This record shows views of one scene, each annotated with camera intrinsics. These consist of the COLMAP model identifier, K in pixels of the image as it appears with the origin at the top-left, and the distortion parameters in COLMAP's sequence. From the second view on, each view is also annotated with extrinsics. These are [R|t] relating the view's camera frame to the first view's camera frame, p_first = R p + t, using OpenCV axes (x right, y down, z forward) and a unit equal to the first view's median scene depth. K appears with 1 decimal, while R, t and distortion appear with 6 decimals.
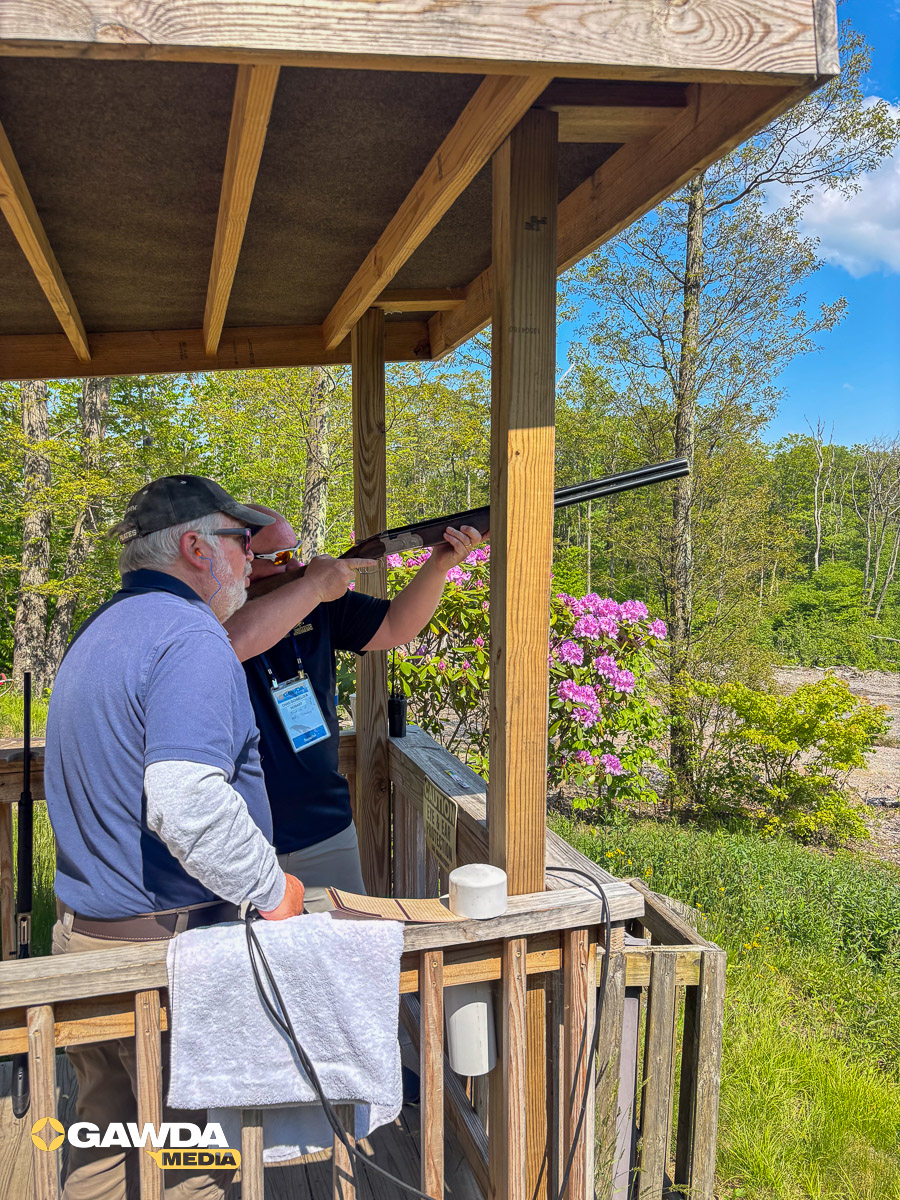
lens RADIAL K [[927.7, 0, 449.0], [0, 927.7, 601.4], [0, 0, 1]] dist [0.053314, -0.055203]
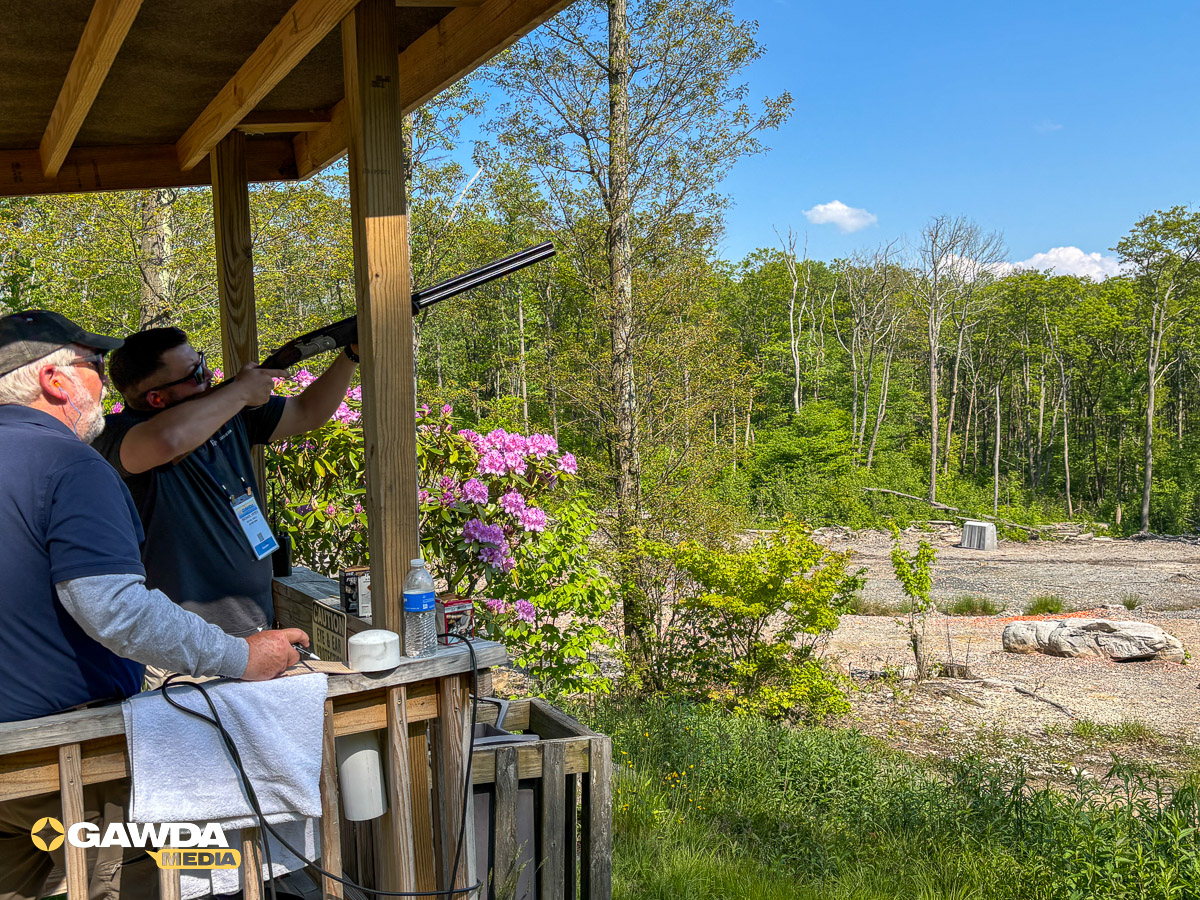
lens RADIAL K [[1211.7, 0, 594.5], [0, 1211.7, 441.5], [0, 0, 1]] dist [0.046848, 0.000000]
pose [[0.977706, -0.051327, 0.203611, 0.011208], [0.056145, 0.998261, -0.017954, 0.053529], [-0.202335, 0.028986, 0.978887, -0.317678]]
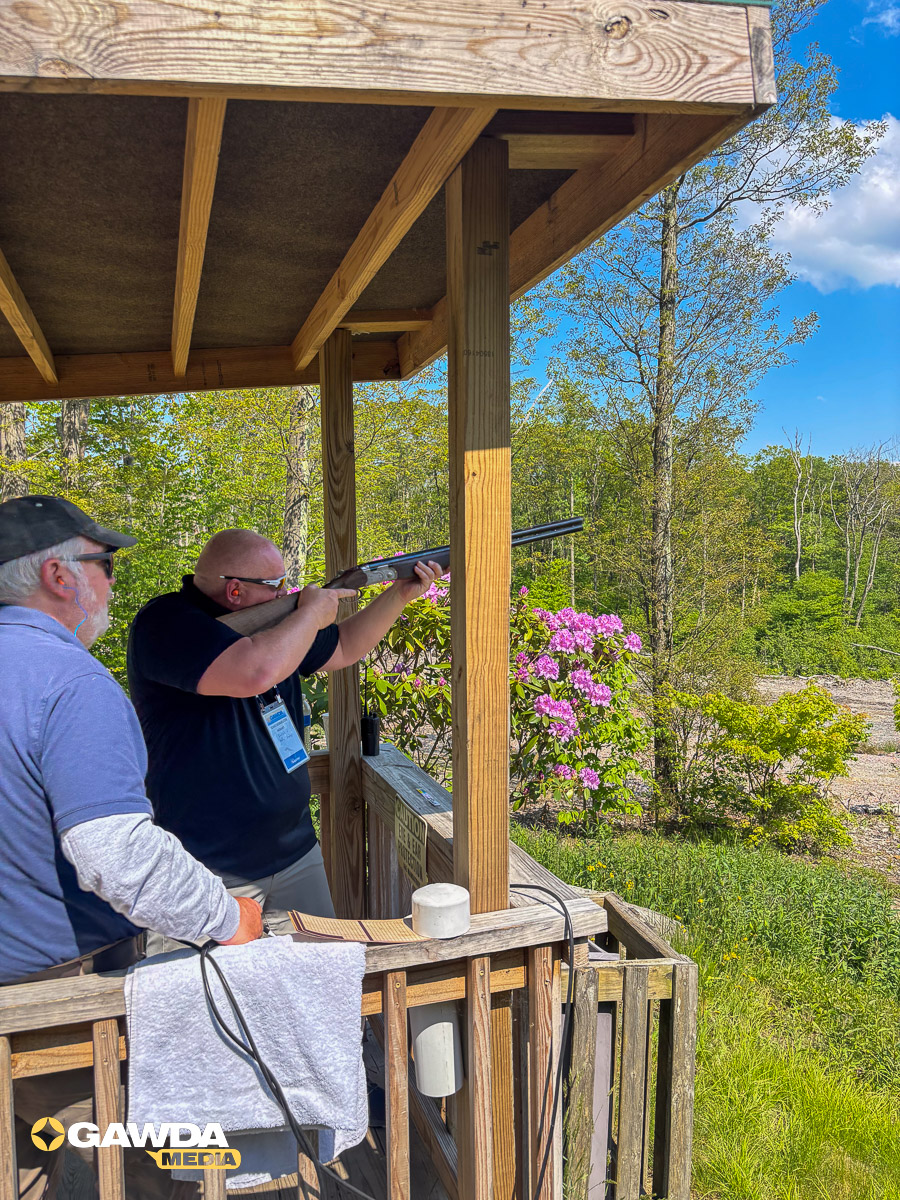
lens RADIAL K [[927.7, 0, 454.9], [0, 927.7, 599.8], [0, 0, 1]] dist [0.053314, -0.055203]
pose [[0.999648, -0.014329, 0.022341, 0.016402], [0.014716, 0.999742, -0.017291, -0.003074], [-0.022088, 0.017614, 0.999601, -0.004391]]
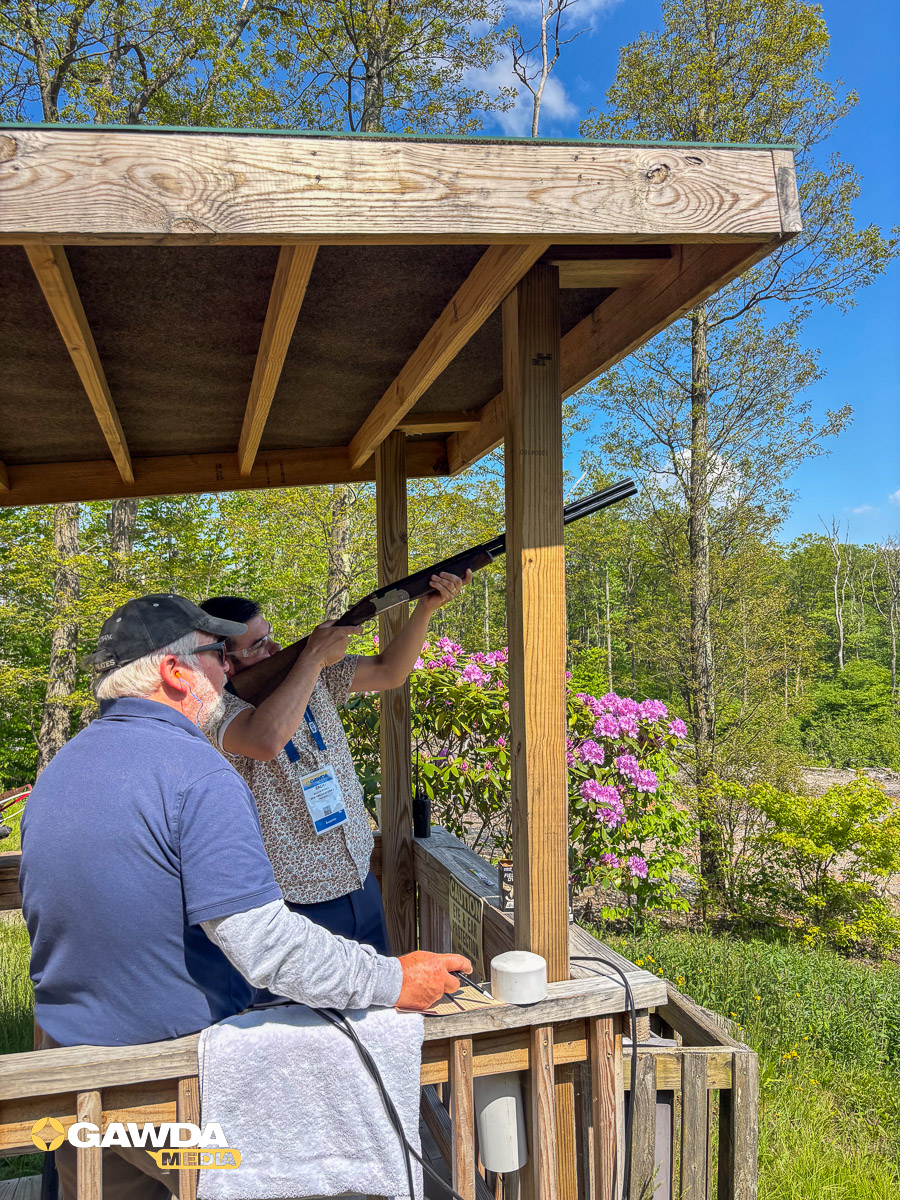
lens RADIAL K [[927.7, 0, 444.2], [0, 927.7, 593.2], [0, 0, 1]] dist [0.053314, -0.055203]
pose [[0.999500, -0.019018, -0.025267, -0.000997], [0.015819, 0.992494, -0.121269, 0.005509], [0.027383, 0.120808, 0.992298, -0.048870]]
